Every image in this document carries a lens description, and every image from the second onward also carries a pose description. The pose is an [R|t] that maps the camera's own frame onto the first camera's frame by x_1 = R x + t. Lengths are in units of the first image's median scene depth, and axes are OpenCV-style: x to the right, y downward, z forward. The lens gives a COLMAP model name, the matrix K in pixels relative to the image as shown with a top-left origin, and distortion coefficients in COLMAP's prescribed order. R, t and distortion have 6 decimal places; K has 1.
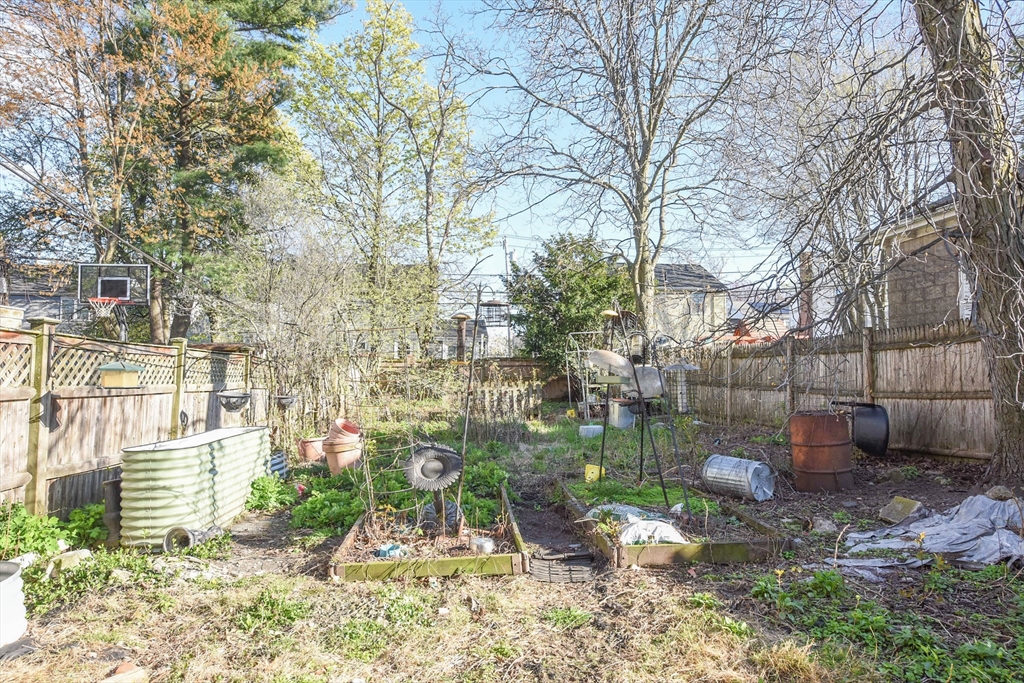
lens RADIAL K [[629.9, 0, 515.3], [0, 629.9, 327.8], [0, 0, 1]] dist [-0.000320, -0.000012]
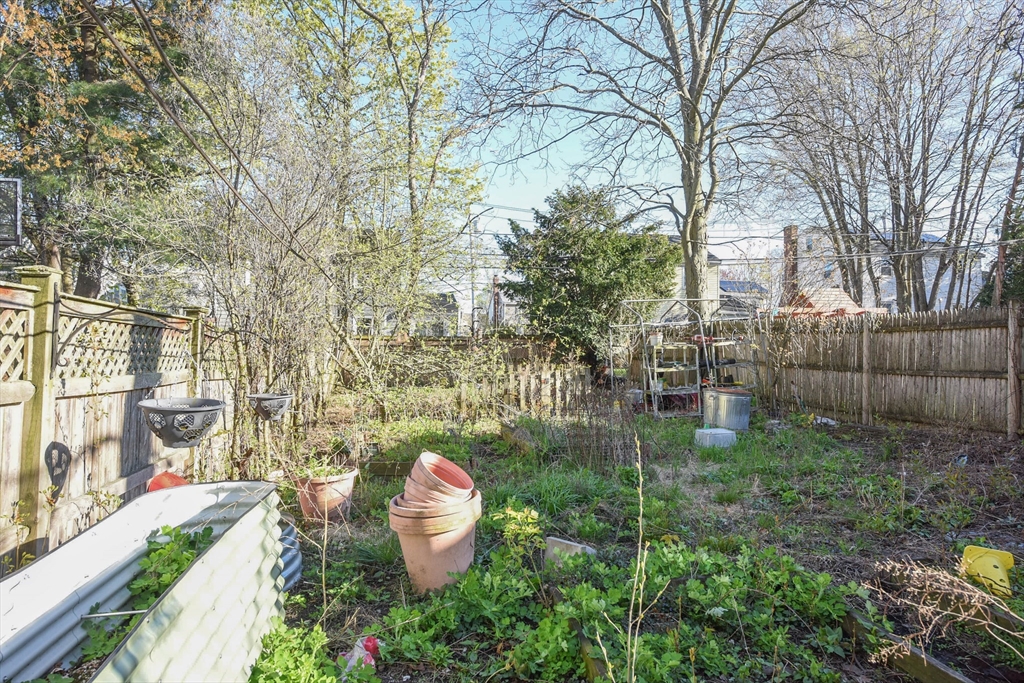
lens RADIAL K [[624.7, 0, 512.0], [0, 624.7, 341.5], [0, 0, 1]] dist [-0.000877, 0.001295]
pose [[0.995479, 0.002736, 0.094942, -0.105499], [-0.007864, 0.998527, 0.053682, 0.015874], [-0.094656, -0.054186, 0.994034, 0.223704]]
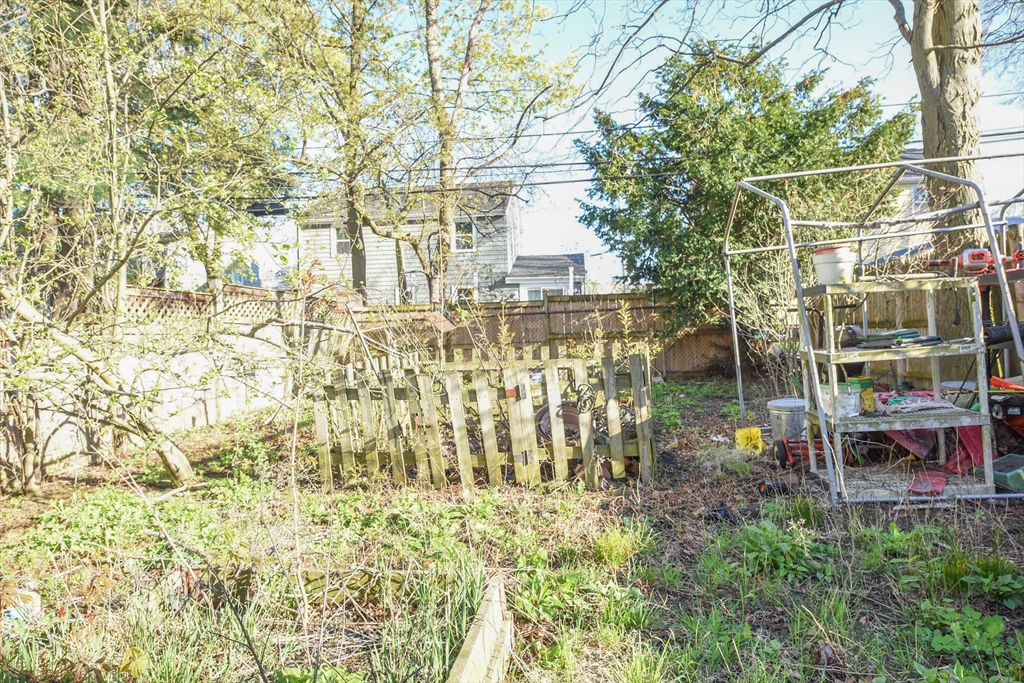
lens RADIAL K [[624.7, 0, 512.0], [0, 624.7, 341.5], [0, 0, 1]] dist [-0.000877, 0.001295]
pose [[0.977568, -0.032537, -0.208091, 0.033951], [0.051531, 0.994917, 0.086515, 0.047356], [0.204219, -0.095297, 0.974276, 0.599866]]
